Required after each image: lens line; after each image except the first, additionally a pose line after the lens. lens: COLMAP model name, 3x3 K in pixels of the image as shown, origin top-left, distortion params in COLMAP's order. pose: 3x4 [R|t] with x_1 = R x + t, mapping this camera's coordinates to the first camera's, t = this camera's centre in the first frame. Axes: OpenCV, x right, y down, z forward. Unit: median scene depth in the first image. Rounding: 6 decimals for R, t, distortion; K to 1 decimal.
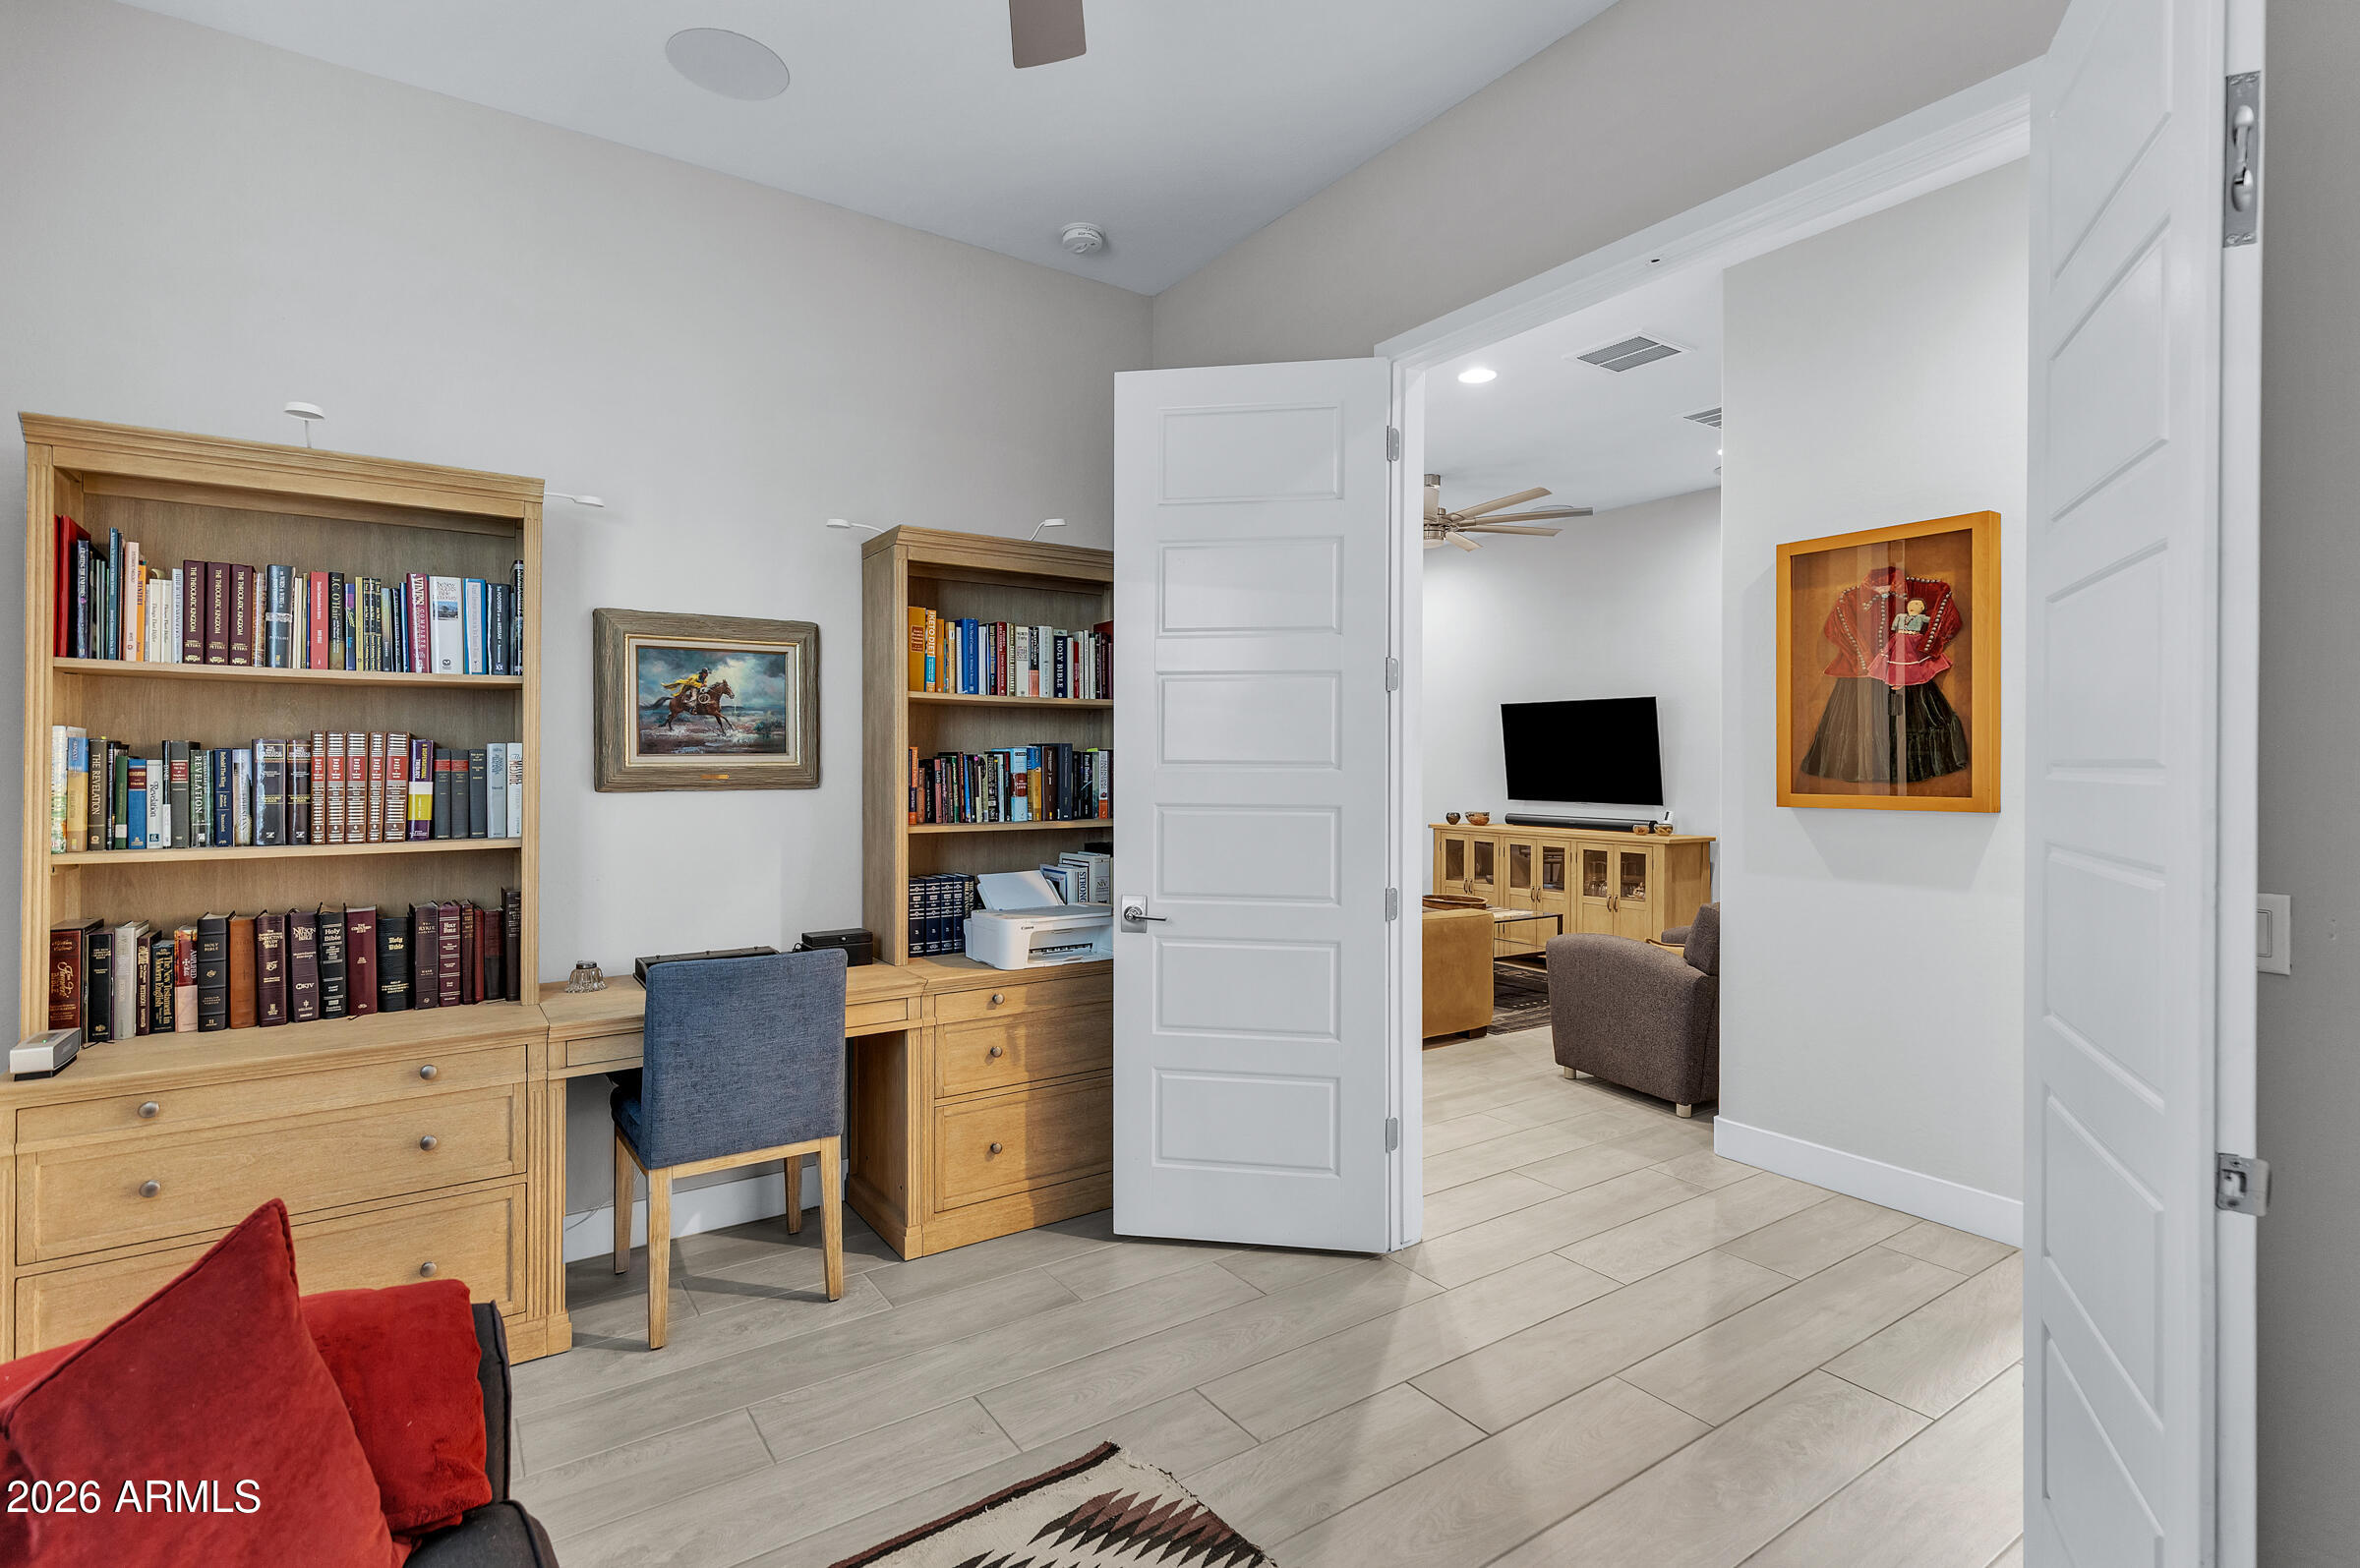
lens RADIAL K [[1096.5, 0, 1180.5], [0, 1096.5, 760.0], [0, 0, 1]] dist [0.007649, -0.000487]
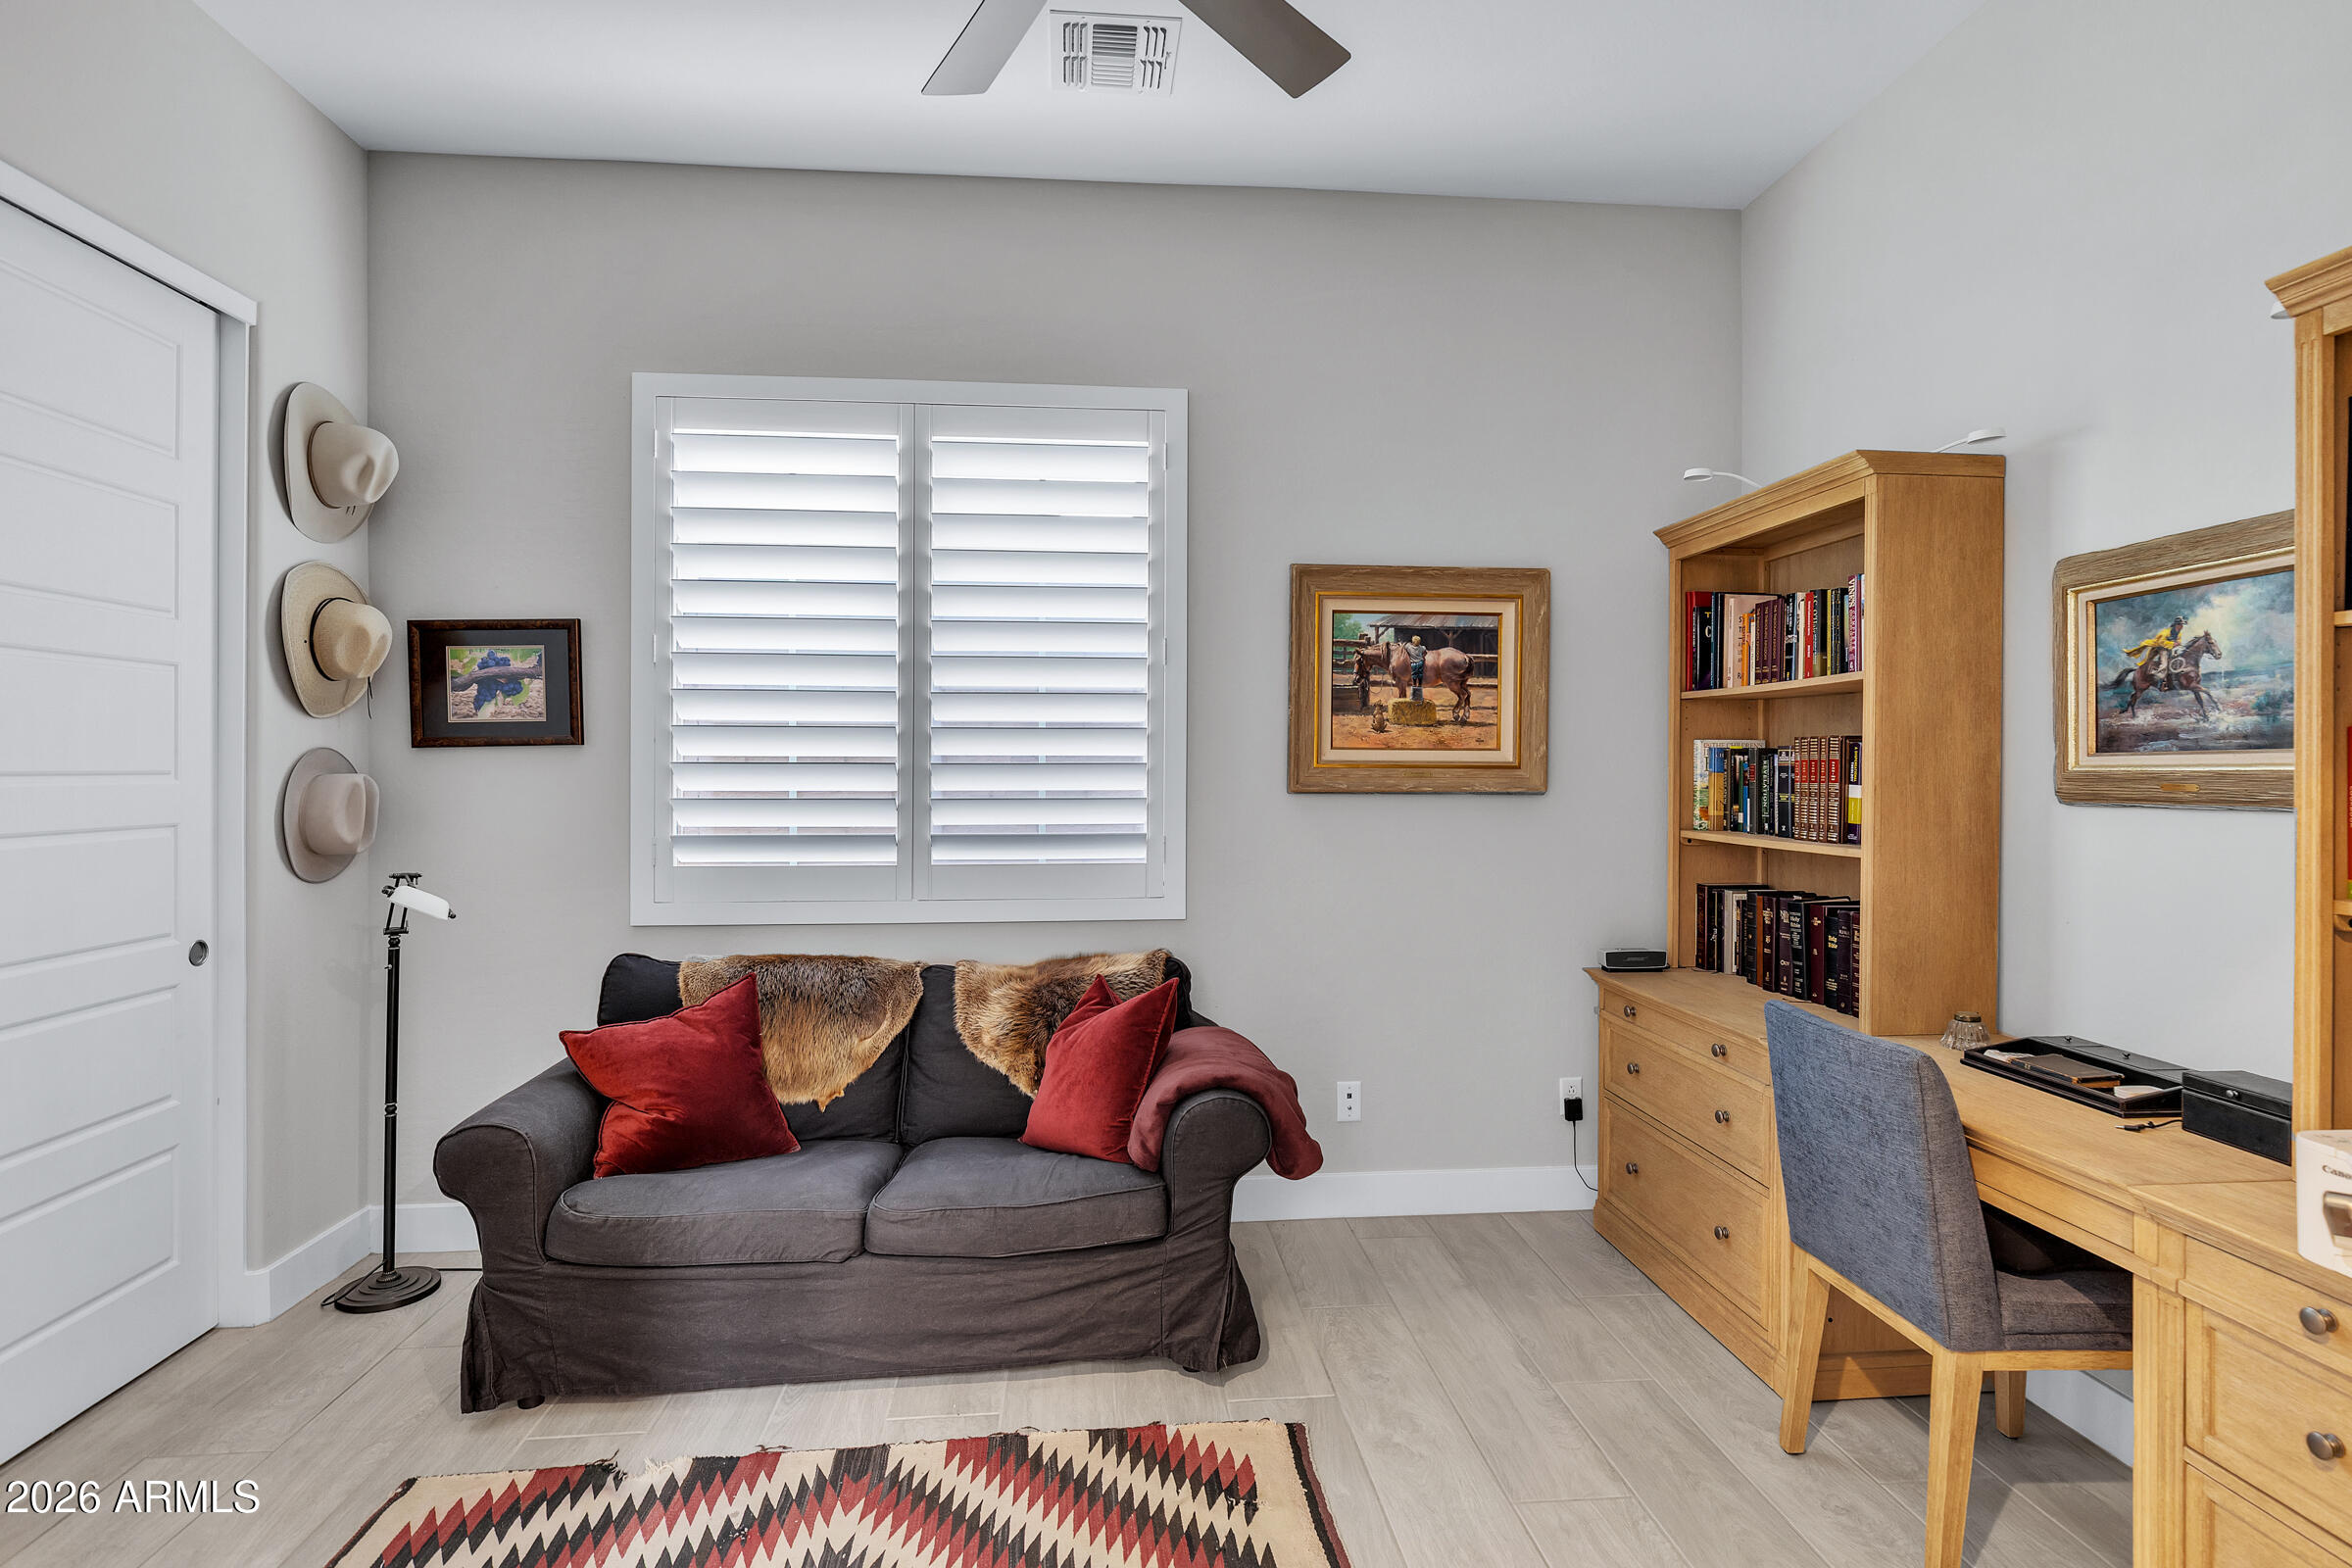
lens RADIAL K [[1093.0, 0, 1171.1], [0, 1093.0, 776.7], [0, 0, 1]] dist [0.007649, -0.000487]
pose [[-0.458103, 0.007748, -0.888865, 0.401337], [-0.000382, 0.999960, 0.008914, 0.003424], [0.888899, 0.004423, -0.458082, 0.782332]]
